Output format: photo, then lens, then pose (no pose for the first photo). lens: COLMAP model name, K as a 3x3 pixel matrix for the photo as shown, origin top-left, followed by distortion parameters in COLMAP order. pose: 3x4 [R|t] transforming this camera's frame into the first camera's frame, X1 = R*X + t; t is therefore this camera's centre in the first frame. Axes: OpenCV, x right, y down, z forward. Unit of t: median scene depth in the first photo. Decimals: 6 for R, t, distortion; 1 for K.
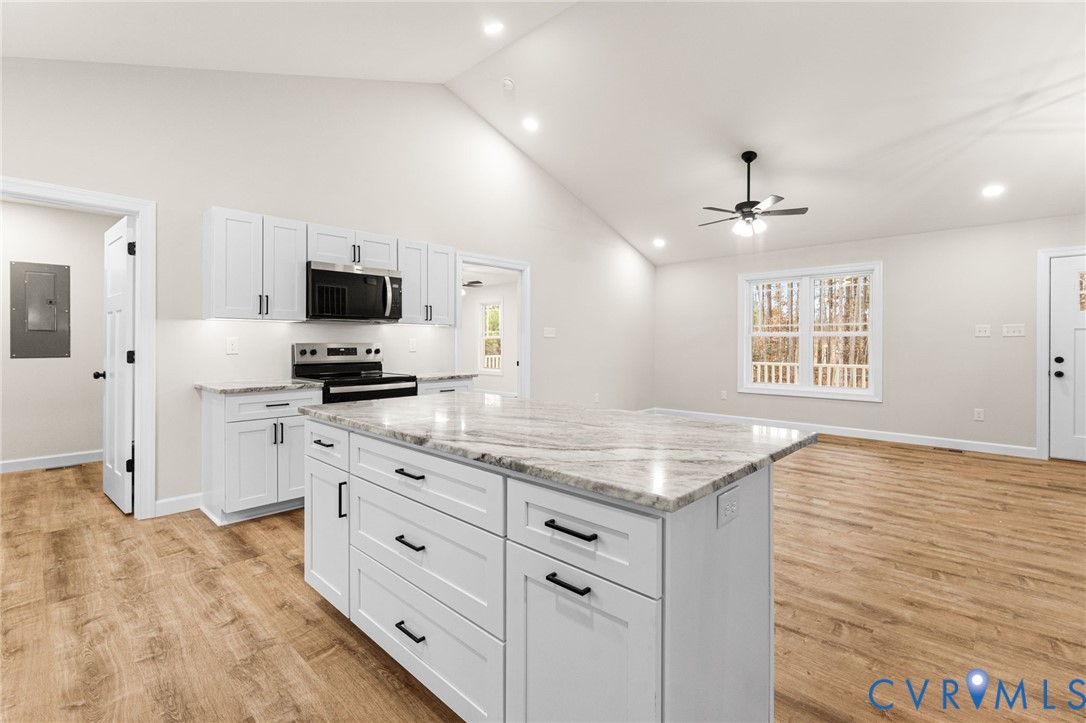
lens RADIAL K [[479.8, 0, 535.9], [0, 479.8, 347.5], [0, 0, 1]] dist [0.000955, 0.000079]
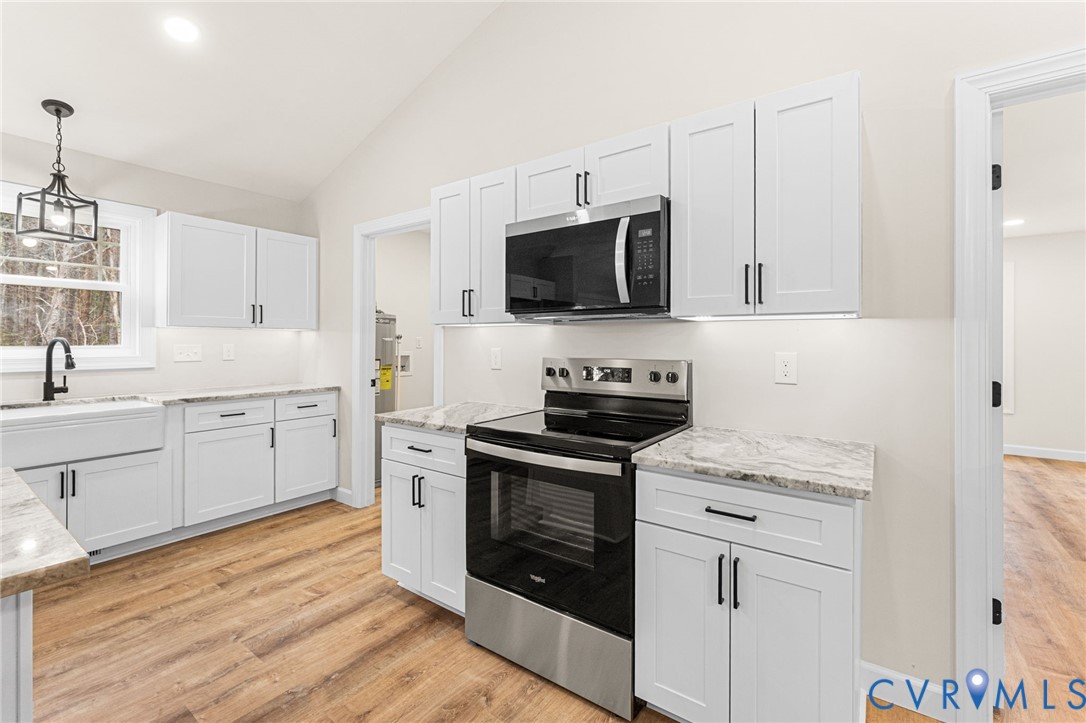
lens RADIAL K [[469.2, 0, 565.3], [0, 469.2, 339.7], [0, 0, 1]] dist [-0.001358, -0.000080]
pose [[0.140169, -0.001381, -0.990127, 0.162976], [-0.006216, 0.999978, -0.002275, -0.039843], [0.990108, 0.006473, 0.140158, 1.175888]]
